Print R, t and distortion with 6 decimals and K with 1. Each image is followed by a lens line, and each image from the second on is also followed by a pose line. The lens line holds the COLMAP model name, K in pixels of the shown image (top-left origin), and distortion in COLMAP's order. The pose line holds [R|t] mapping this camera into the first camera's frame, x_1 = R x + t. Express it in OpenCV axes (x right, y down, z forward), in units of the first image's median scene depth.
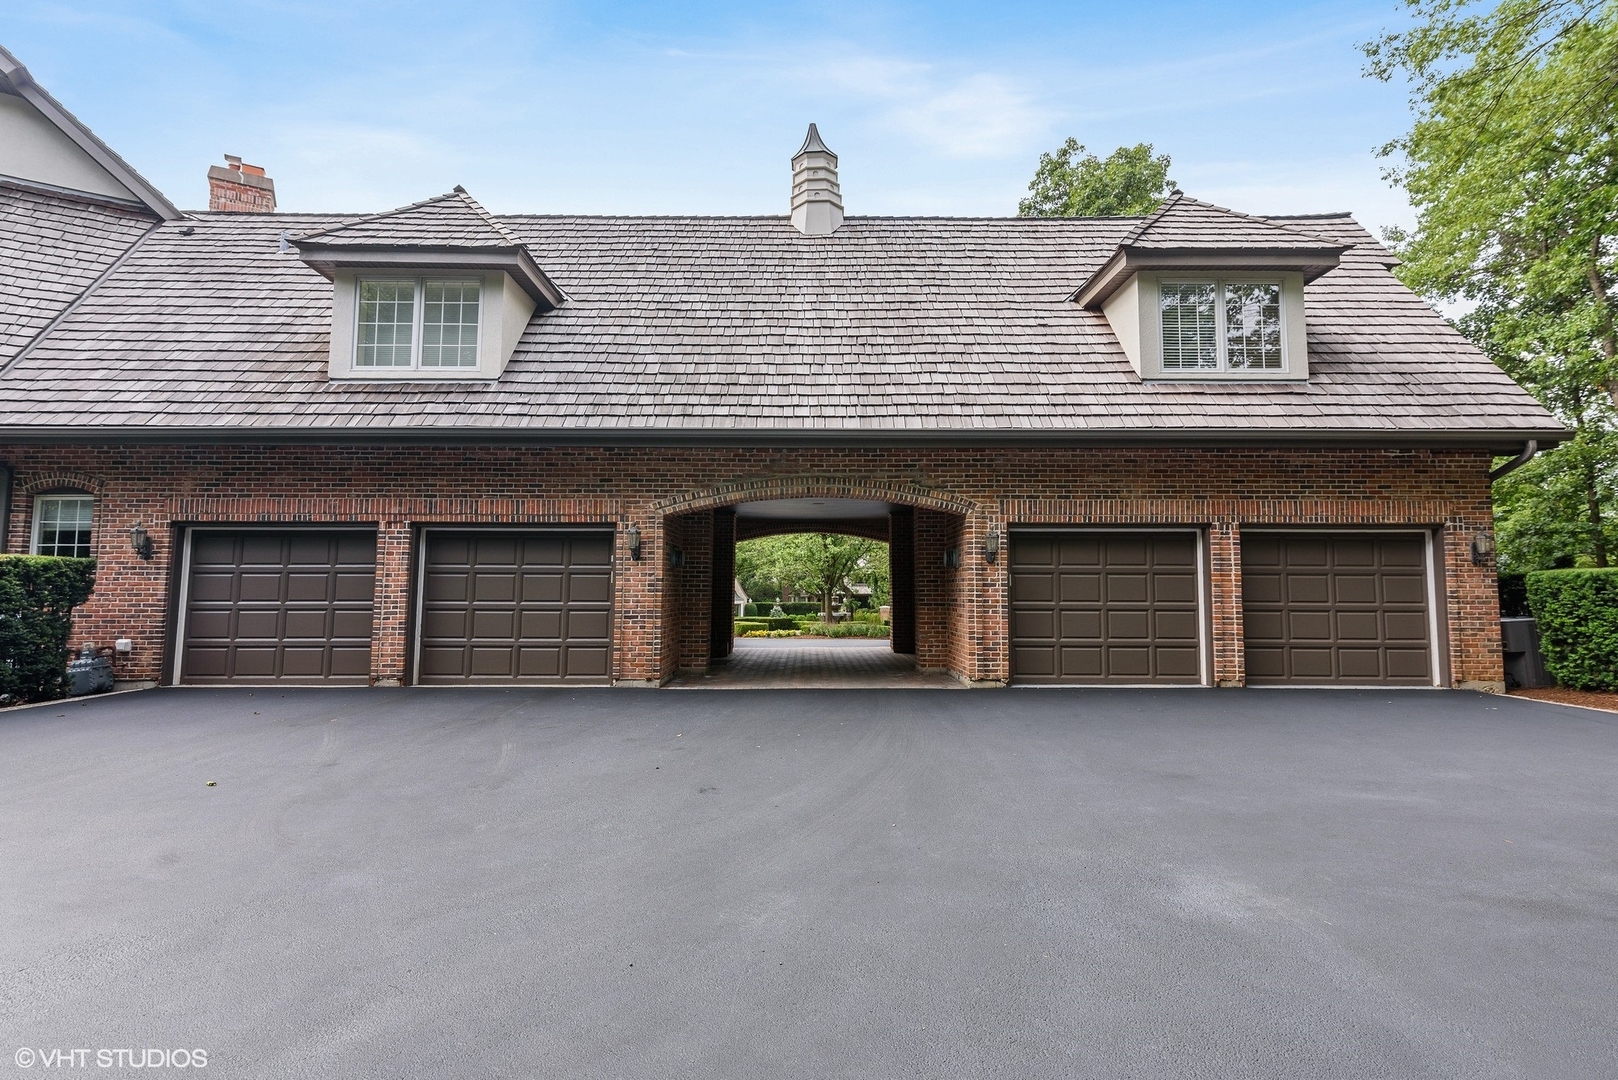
lens RADIAL K [[764.3, 0, 804.2], [0, 764.3, 536.5], [0, 0, 1]] dist [0.003383, 0.000376]
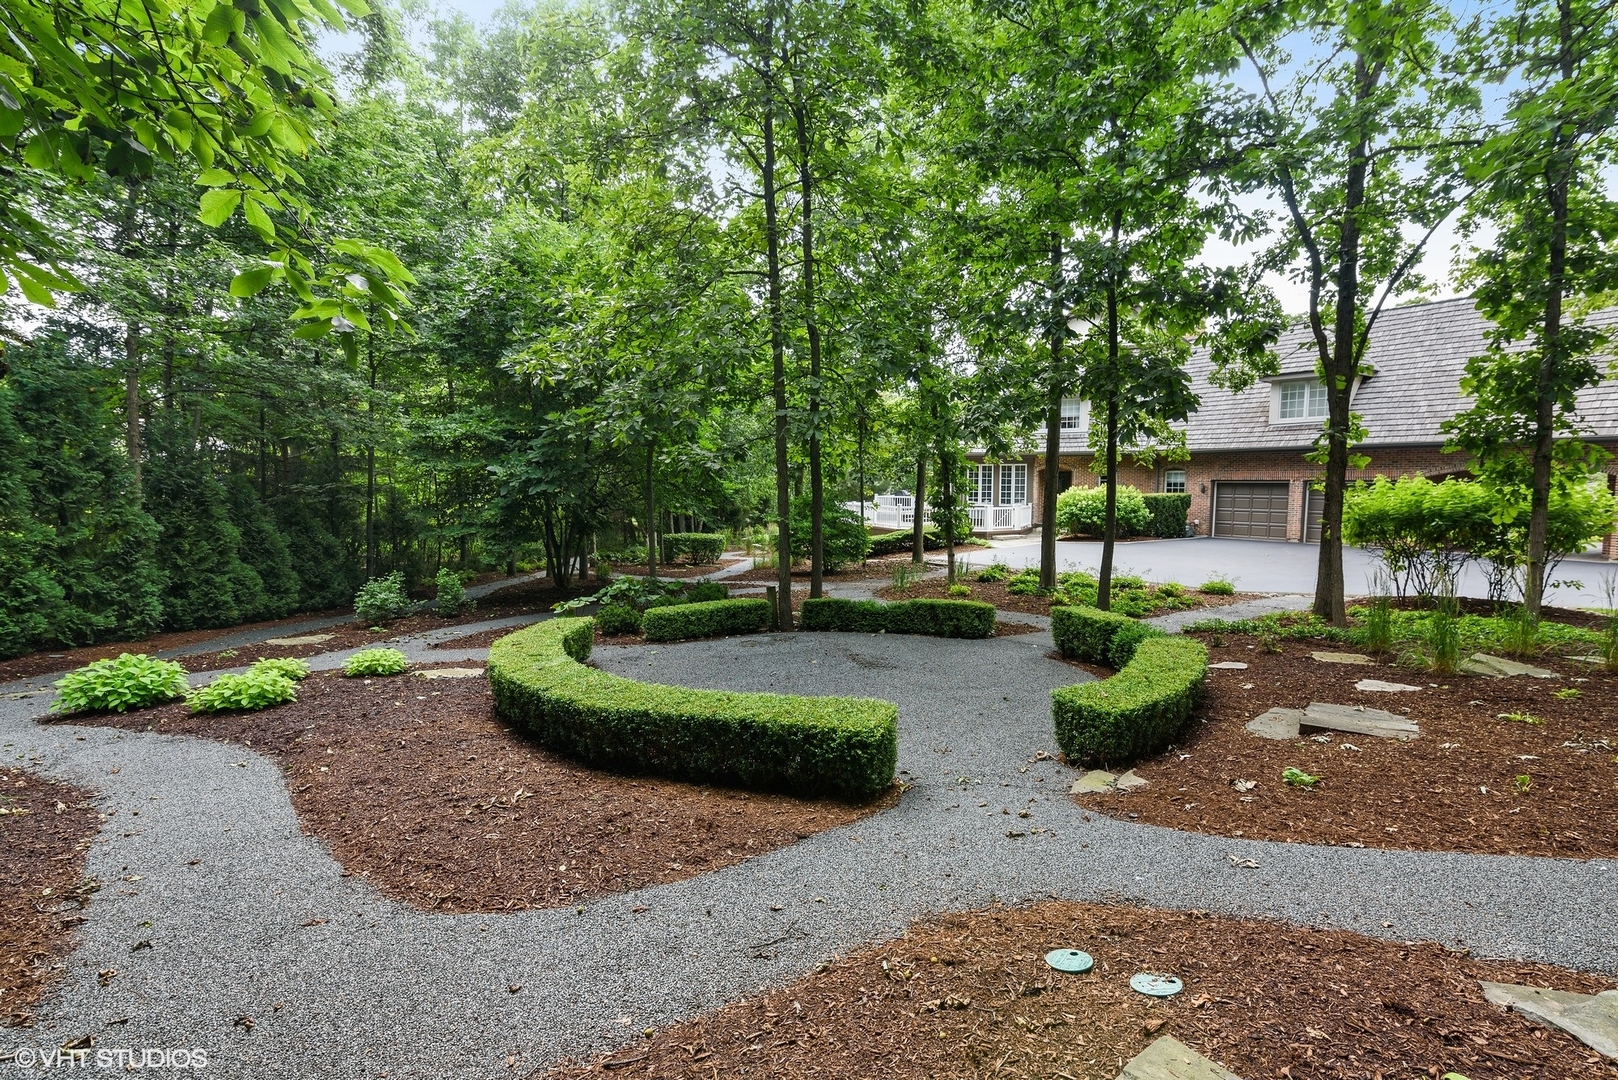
lens RADIAL K [[764.3, 0, 802.7], [0, 764.3, 540.7], [0, 0, 1]] dist [0.003383, 0.000376]
pose [[0.568344, 0.065419, -0.820186, 0.641139], [0.055799, 0.991475, 0.117747, -0.207437], [0.820897, -0.112687, 0.559848, -1.804393]]
